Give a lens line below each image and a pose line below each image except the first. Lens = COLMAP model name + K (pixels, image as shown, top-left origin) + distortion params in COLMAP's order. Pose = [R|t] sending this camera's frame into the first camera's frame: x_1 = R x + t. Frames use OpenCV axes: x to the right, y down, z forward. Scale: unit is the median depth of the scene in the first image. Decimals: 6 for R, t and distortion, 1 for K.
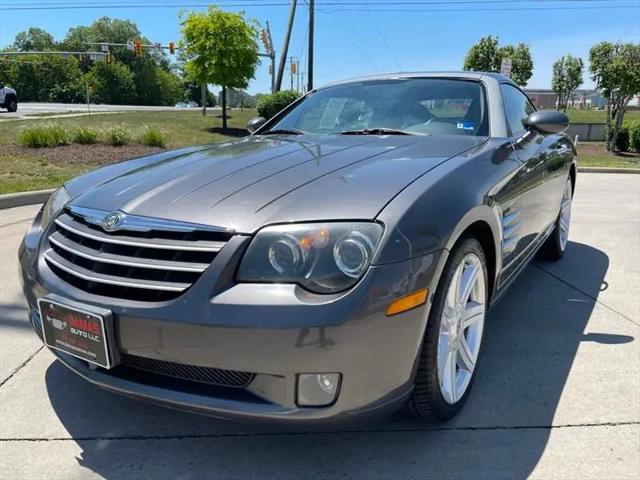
lens RADIAL K [[486.0, 0, 314.4], [0, 486.0, 235.3], [0, 0, 1]] dist [0.082678, -0.117957]
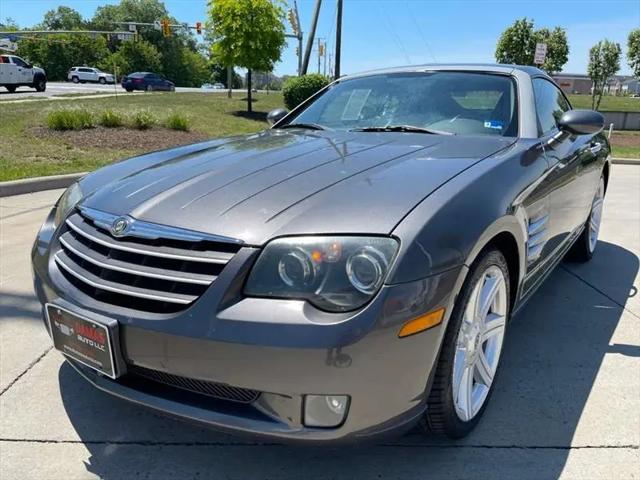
lens RADIAL K [[486.0, 0, 319.7], [0, 486.0, 240.9], [0, 0, 1]] dist [0.082678, -0.117957]
pose [[0.999014, 0.023994, -0.037362, 0.012582], [-0.022344, 0.998783, 0.043965, -0.032379], [0.038372, -0.043087, 0.998334, 0.026448]]
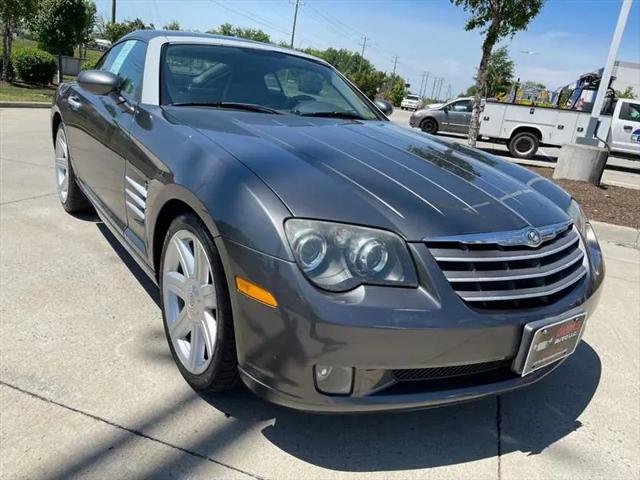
lens RADIAL K [[486.0, 0, 315.0], [0, 486.0, 240.2], [0, 0, 1]] dist [0.082678, -0.117957]
pose [[0.368248, -0.238382, 0.898648, -0.970413], [0.093628, 0.971165, 0.219252, -0.188698], [-0.925001, 0.003400, 0.379949, 0.647968]]
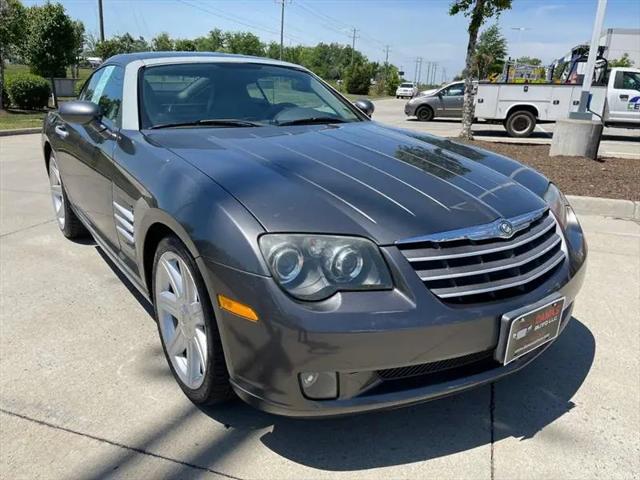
lens RADIAL K [[486.0, 0, 314.9], [0, 486.0, 241.7], [0, 0, 1]] dist [0.082678, -0.117957]
pose [[0.360205, -0.280057, 0.889843, -0.969308], [0.185717, 0.956308, 0.225798, -0.205002], [-0.914200, 0.083926, 0.396478, 0.600441]]
